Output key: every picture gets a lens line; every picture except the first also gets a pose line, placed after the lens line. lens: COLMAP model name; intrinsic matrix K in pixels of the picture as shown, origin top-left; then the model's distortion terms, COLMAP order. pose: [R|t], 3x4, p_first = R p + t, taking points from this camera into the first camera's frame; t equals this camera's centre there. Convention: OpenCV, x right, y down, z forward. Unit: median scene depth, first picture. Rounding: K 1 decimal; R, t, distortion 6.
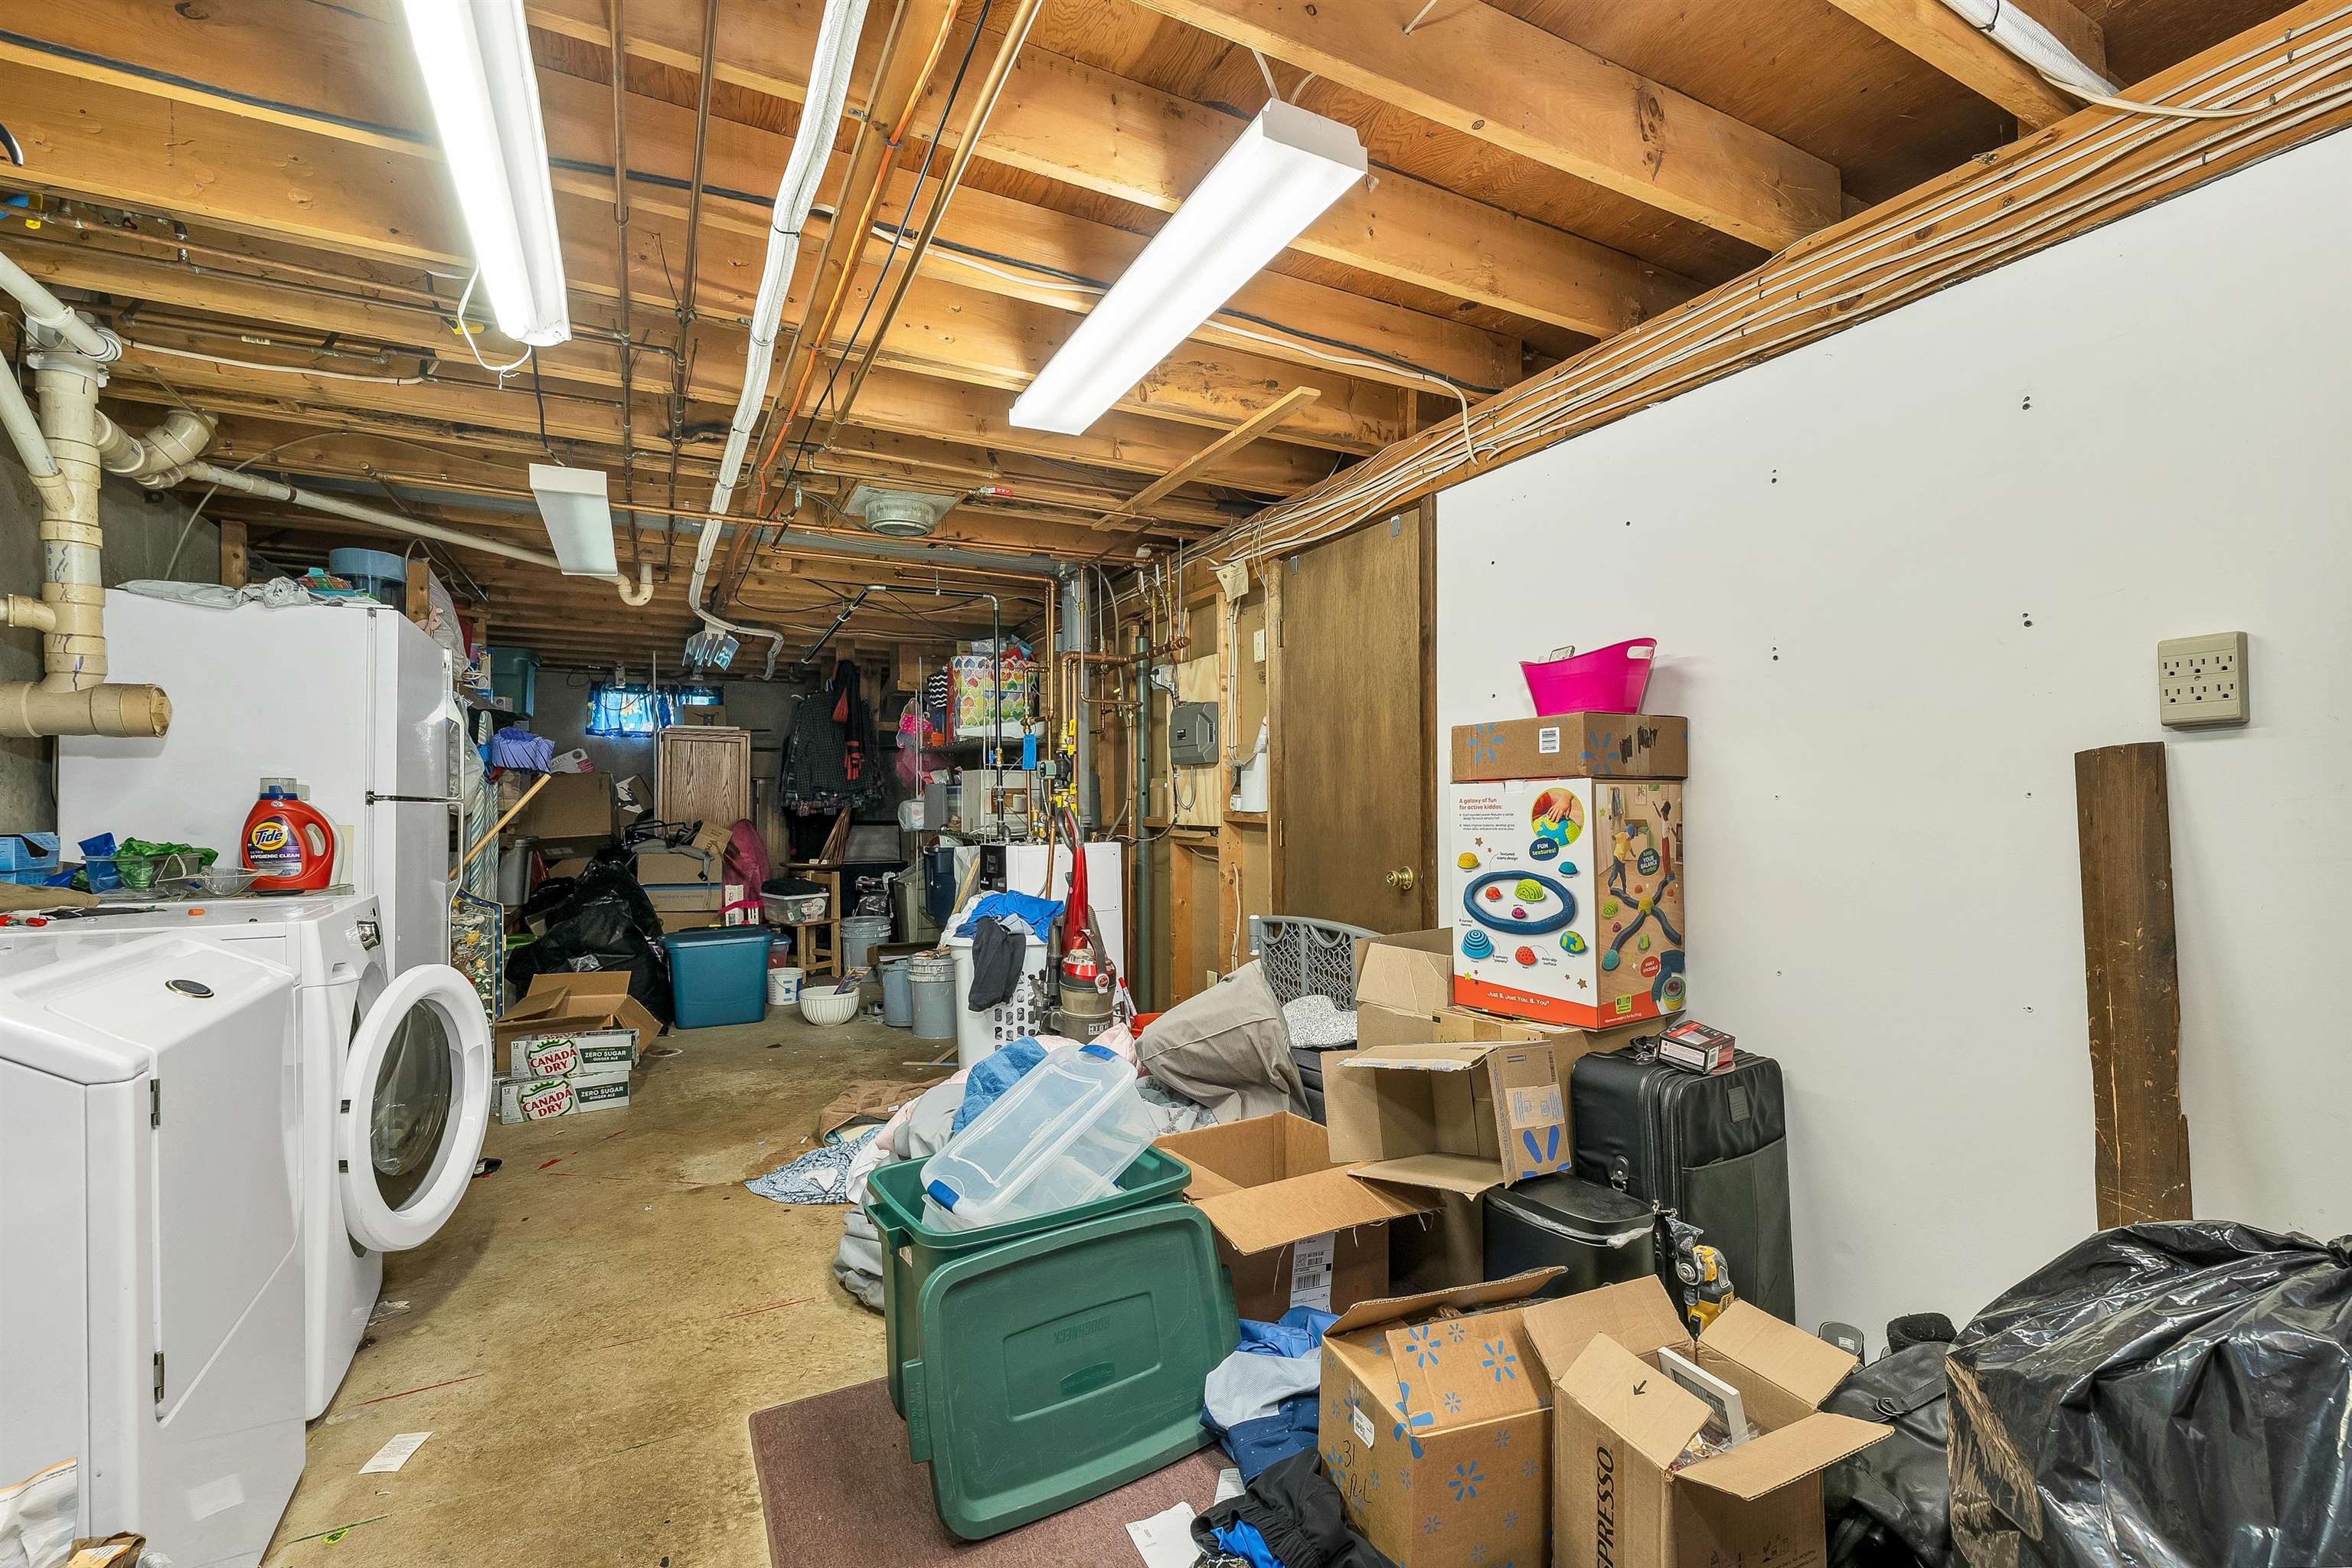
lens RADIAL K [[987.3, 0, 1167.3], [0, 987.3, 799.4], [0, 0, 1]] dist [0.001174, 0.000310]
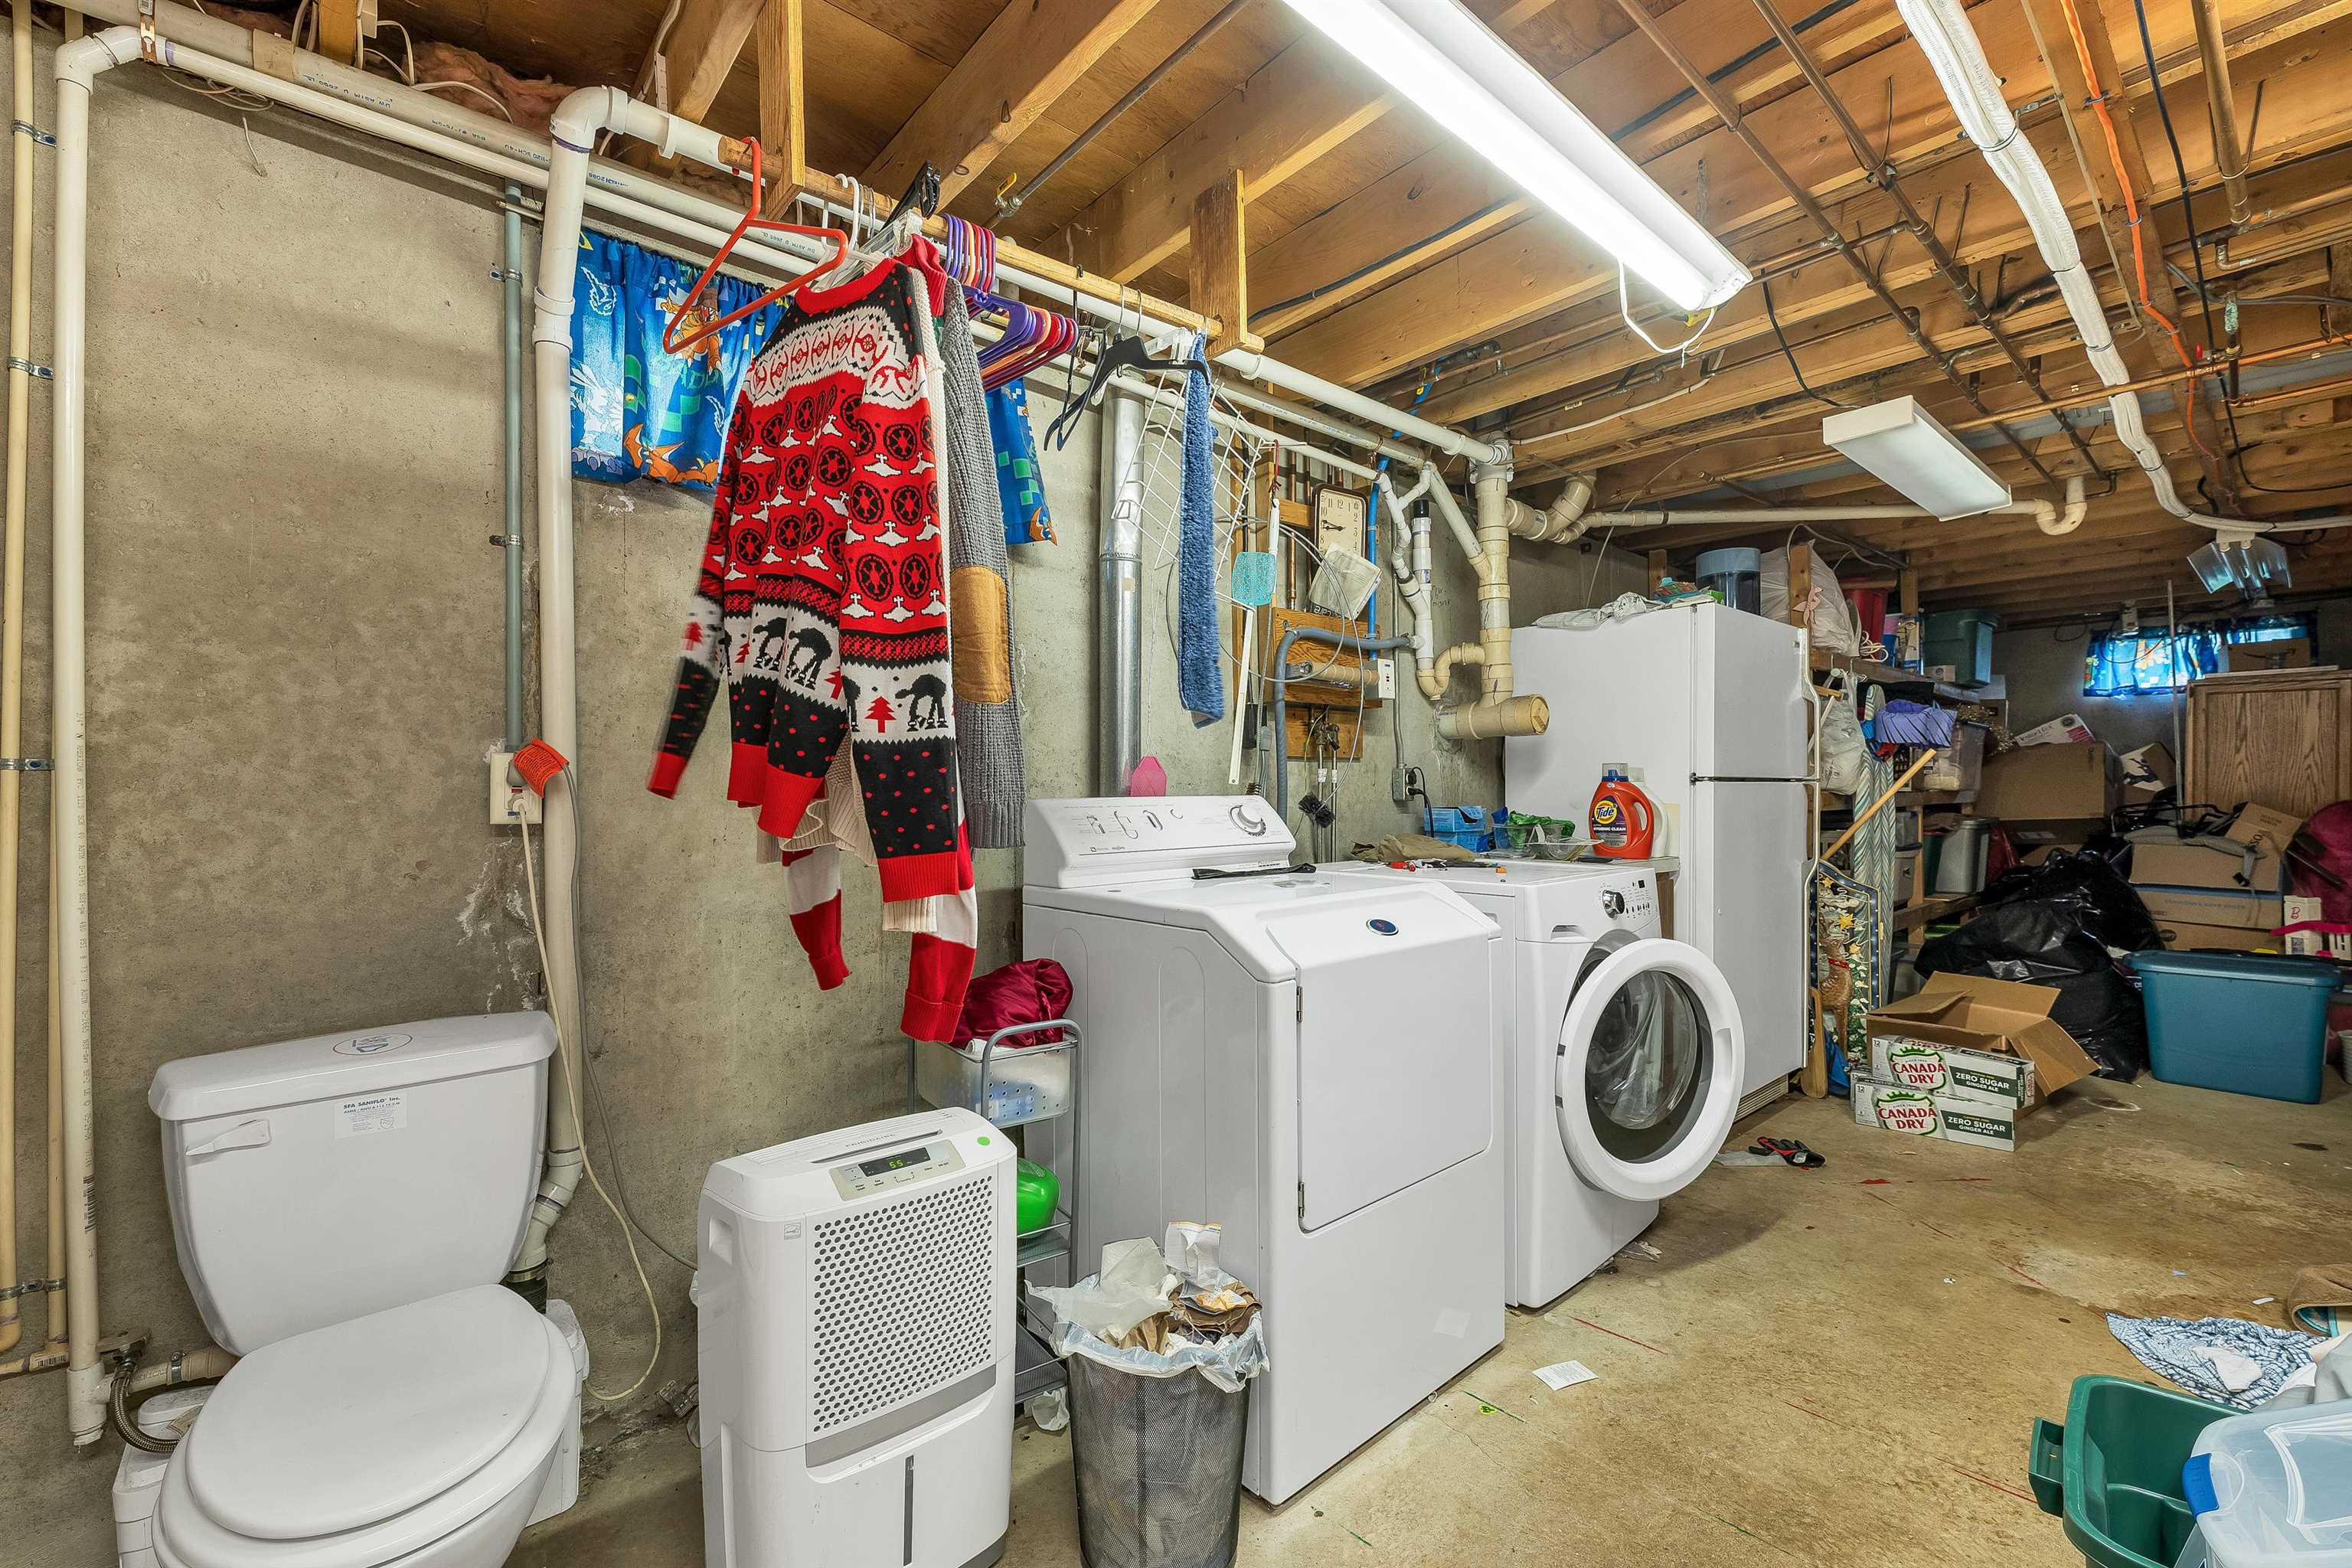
lens RADIAL K [[984.4, 0, 1177.2], [0, 984.4, 776.3], [0, 0, 1]] dist [0.000636, 0.000048]
pose [[0.238942, -0.010484, -0.970977, 0.086258], [0.011485, 0.999902, -0.007970, -0.001743], [0.970966, -0.009247, 0.239039, 0.145478]]
